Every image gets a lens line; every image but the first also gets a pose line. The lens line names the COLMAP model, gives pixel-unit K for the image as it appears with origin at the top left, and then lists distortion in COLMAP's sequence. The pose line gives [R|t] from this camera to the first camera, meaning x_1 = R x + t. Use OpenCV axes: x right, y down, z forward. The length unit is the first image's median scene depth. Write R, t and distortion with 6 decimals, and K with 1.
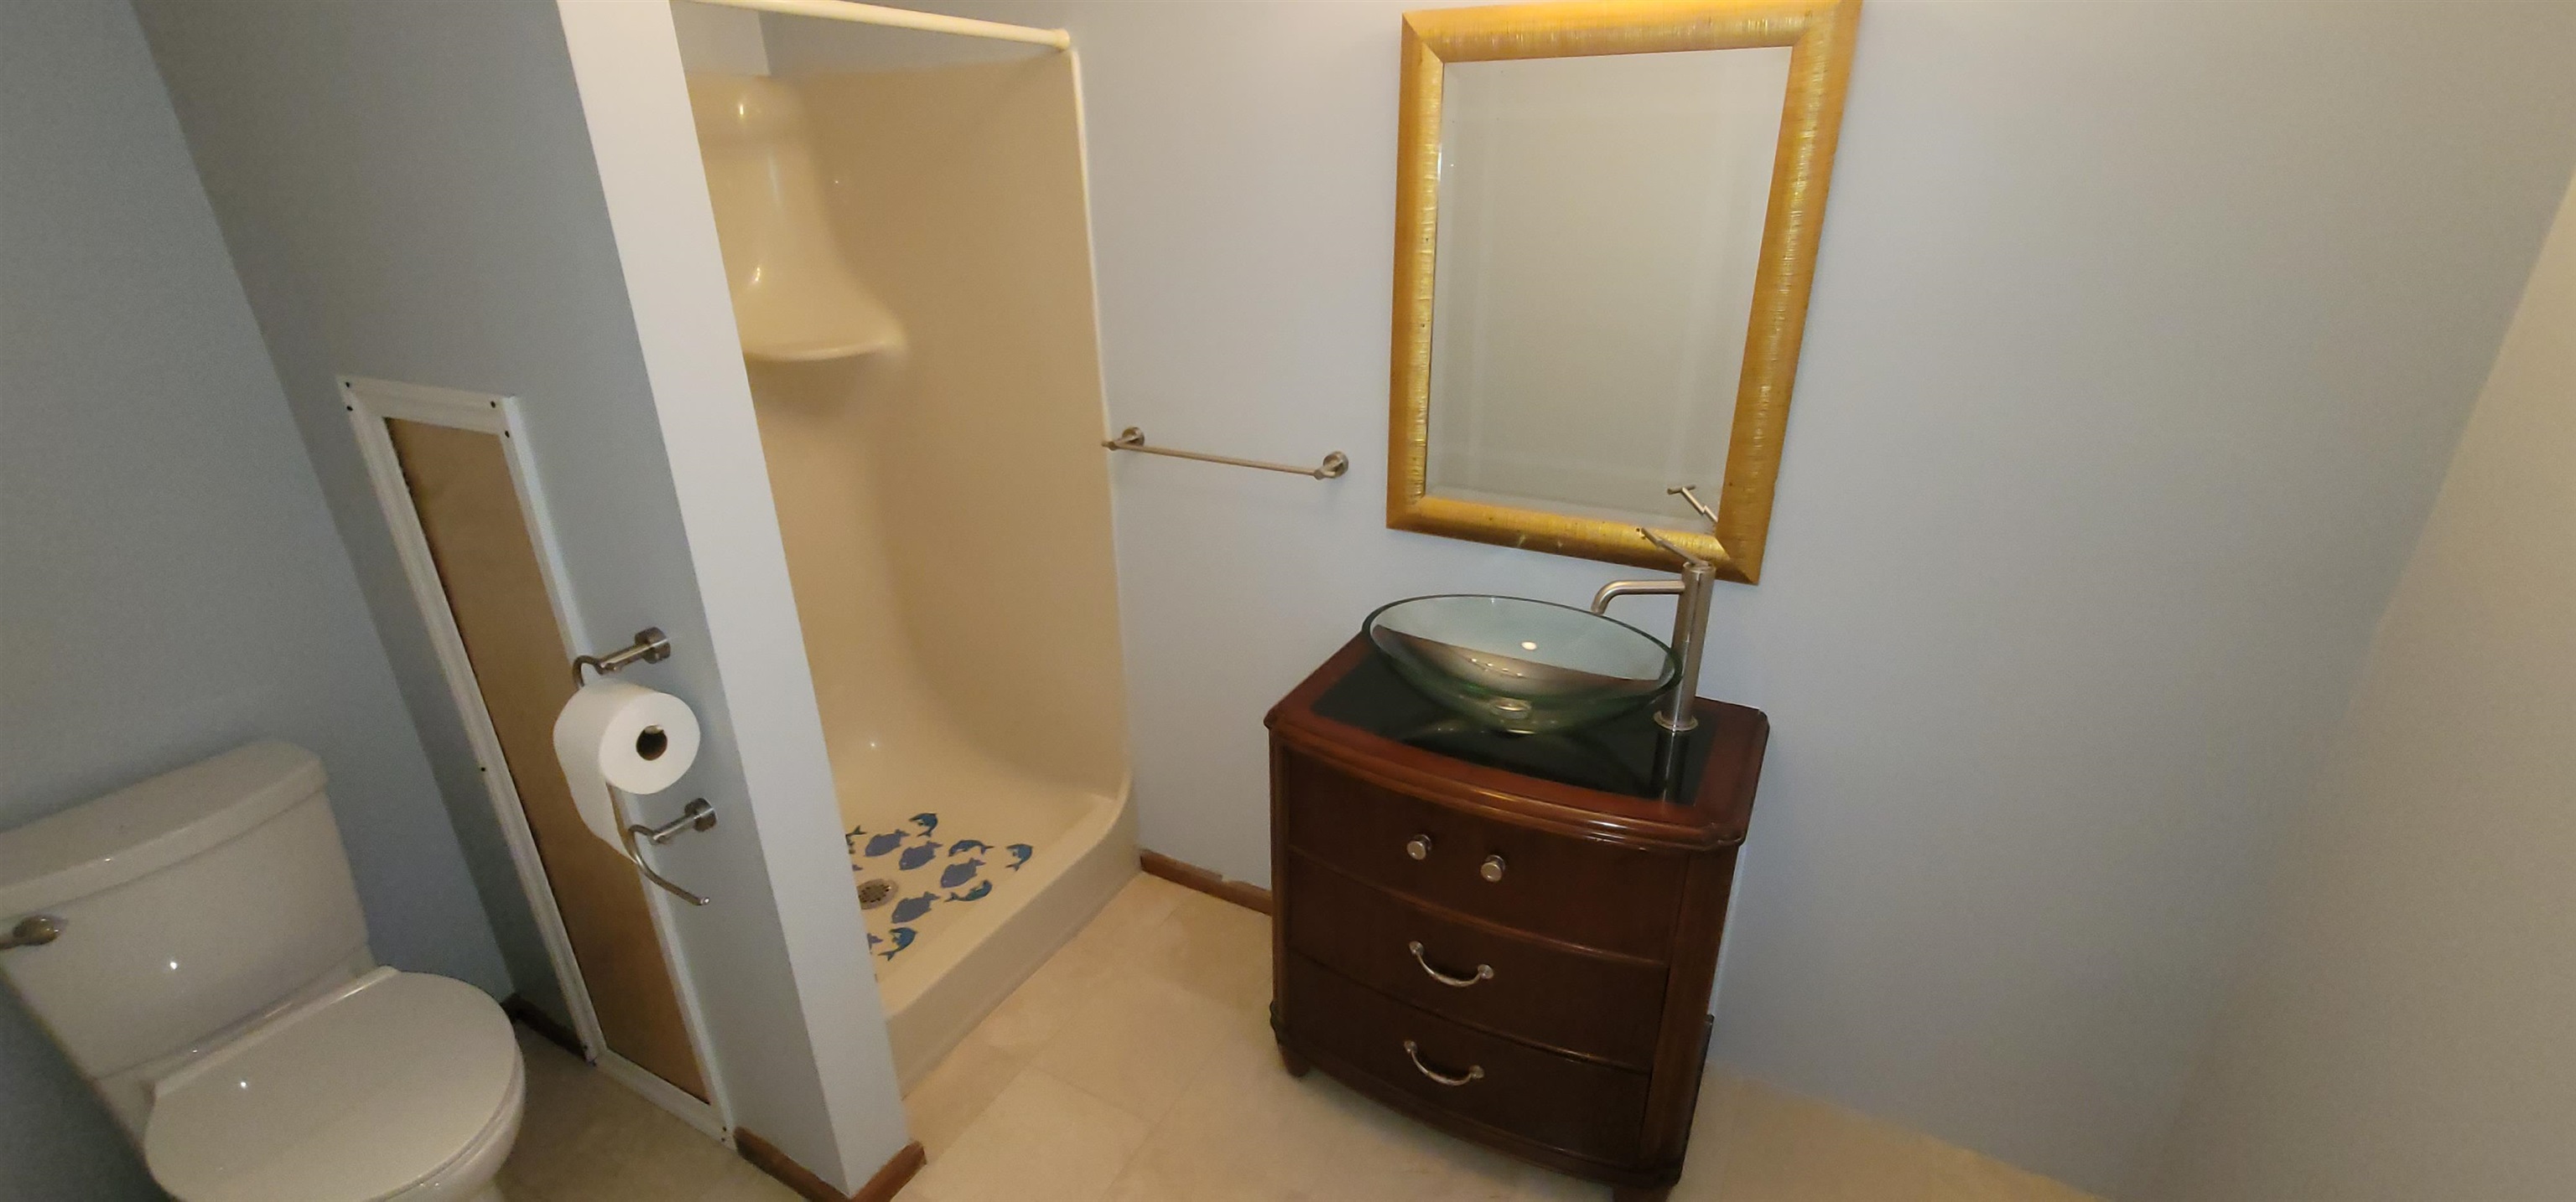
lens RADIAL K [[1045.6, 0, 1278.8], [0, 1045.6, 602.8], [0, 0, 1]] dist [-0.005617, 0.000372]
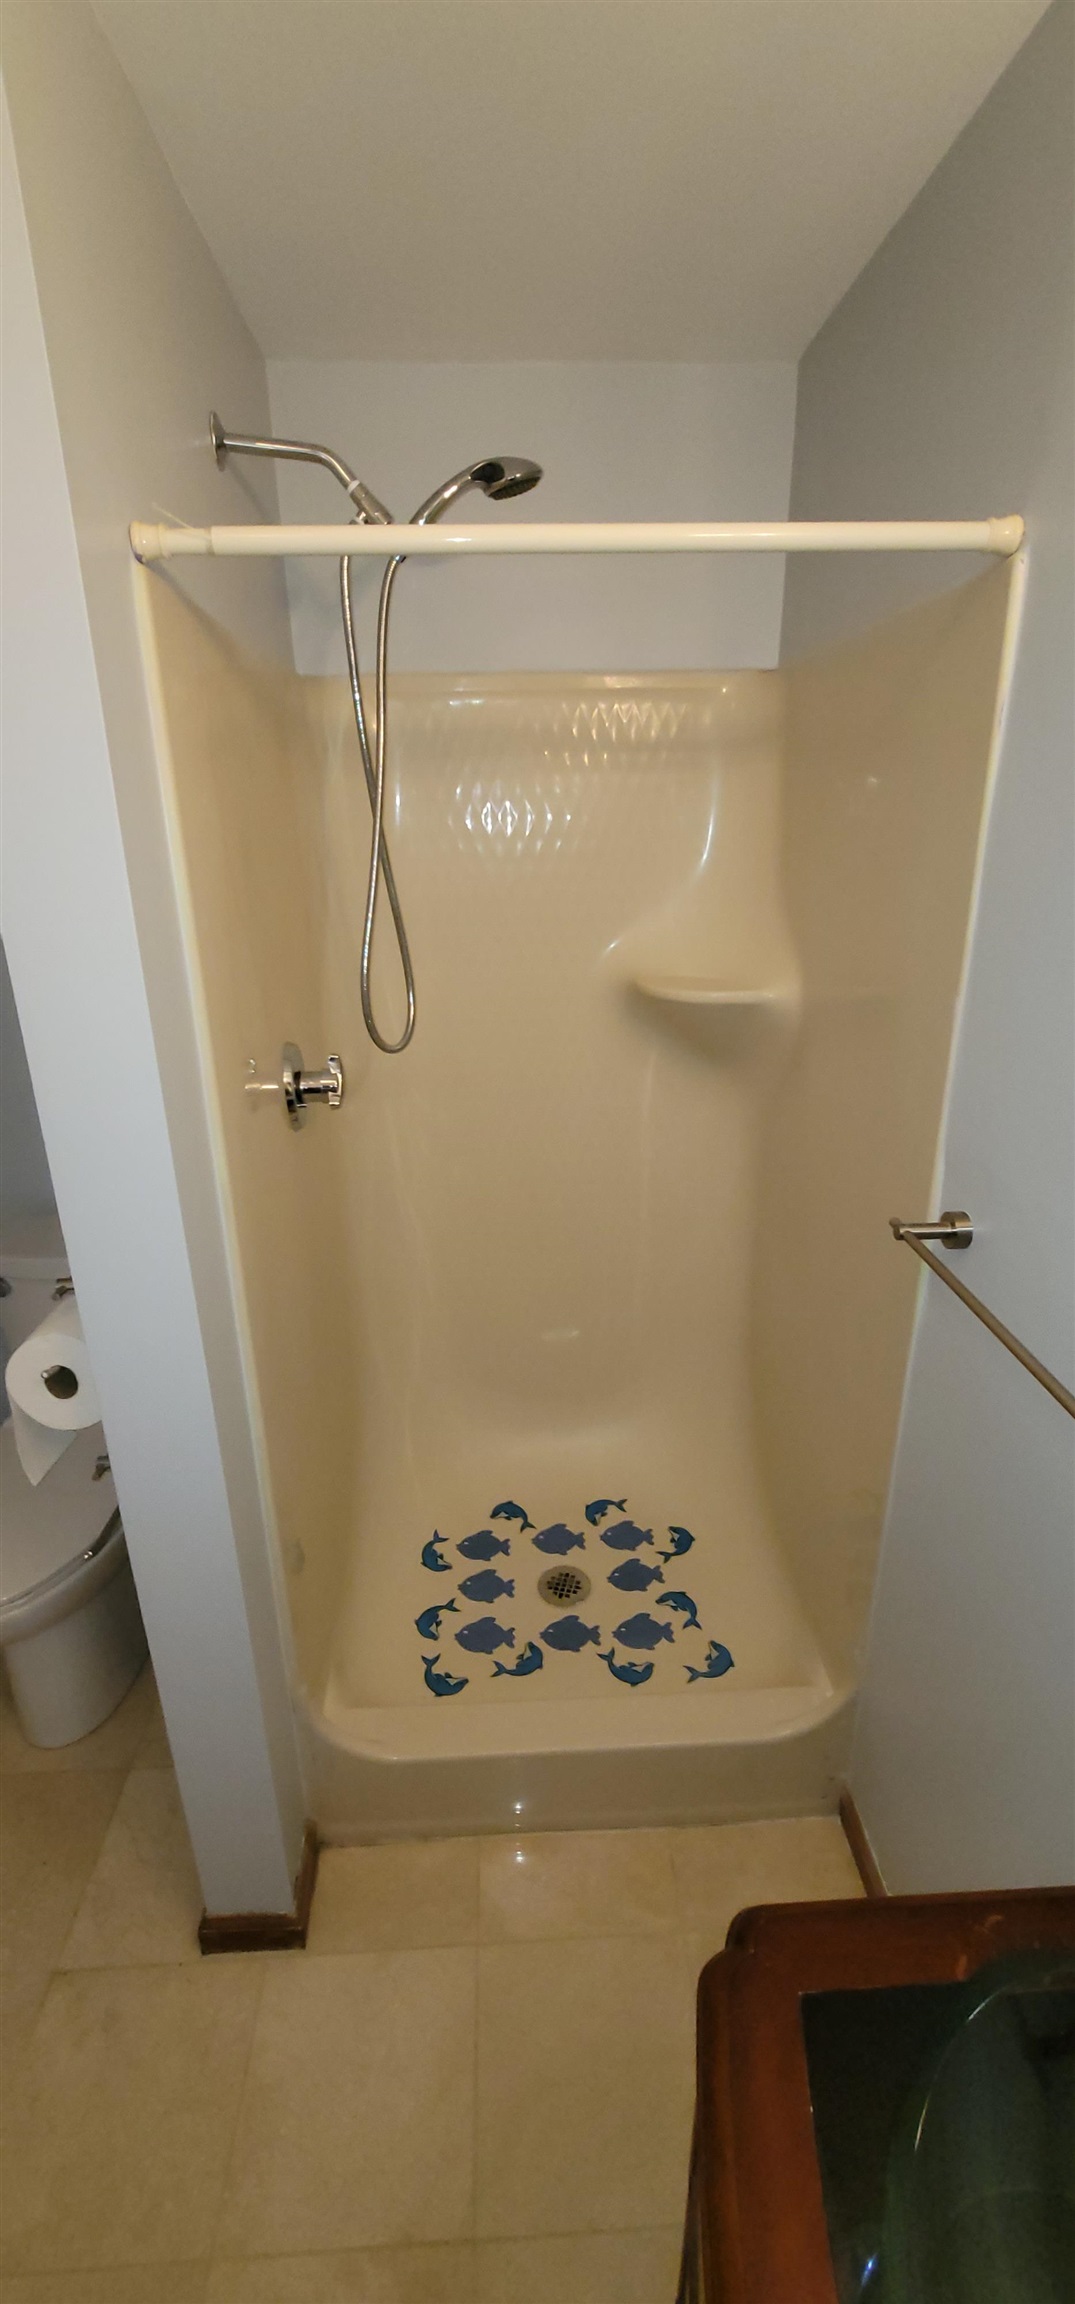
lens RADIAL K [[935.4, 0, 538.9], [0, 935.4, 1152.4], [0, 0, 1]] dist [-0.005617, 0.000372]
pose [[0.522334, 0.303588, -0.796870, 0.170549], [-0.326383, 0.934498, 0.142083, -0.238795], [0.787808, 0.185870, 0.587206, 0.616825]]
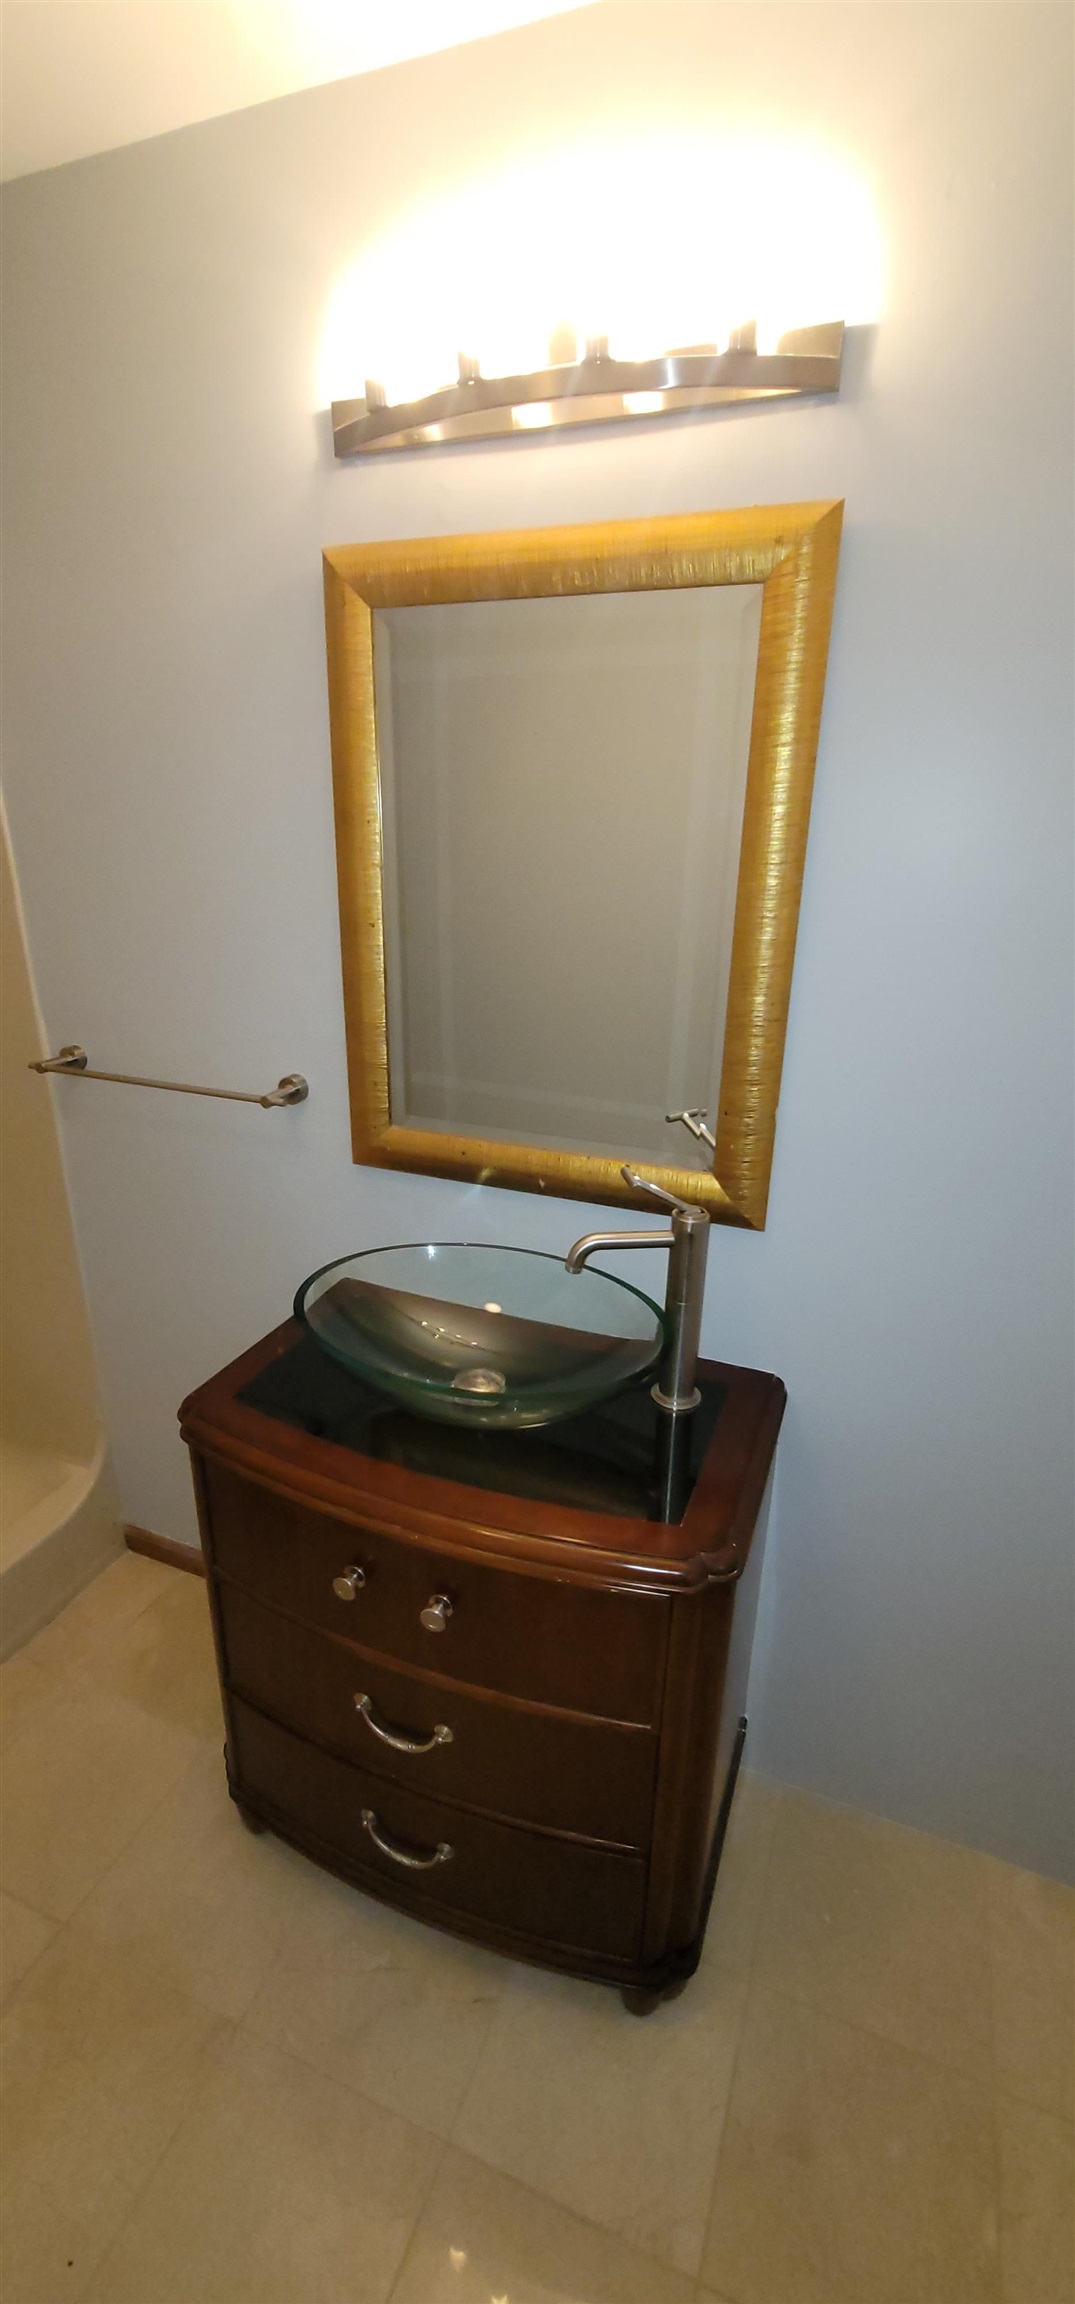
lens RADIAL K [[935.4, 0, 517.2], [0, 935.4, 1150.3], [0, 0, 1]] dist [-0.005617, 0.000372]
pose [[0.994340, -0.015967, 0.105043, 0.171286], [0.021304, 0.998528, -0.049887, -0.045562], [-0.104092, 0.051842, 0.993216, 0.251270]]
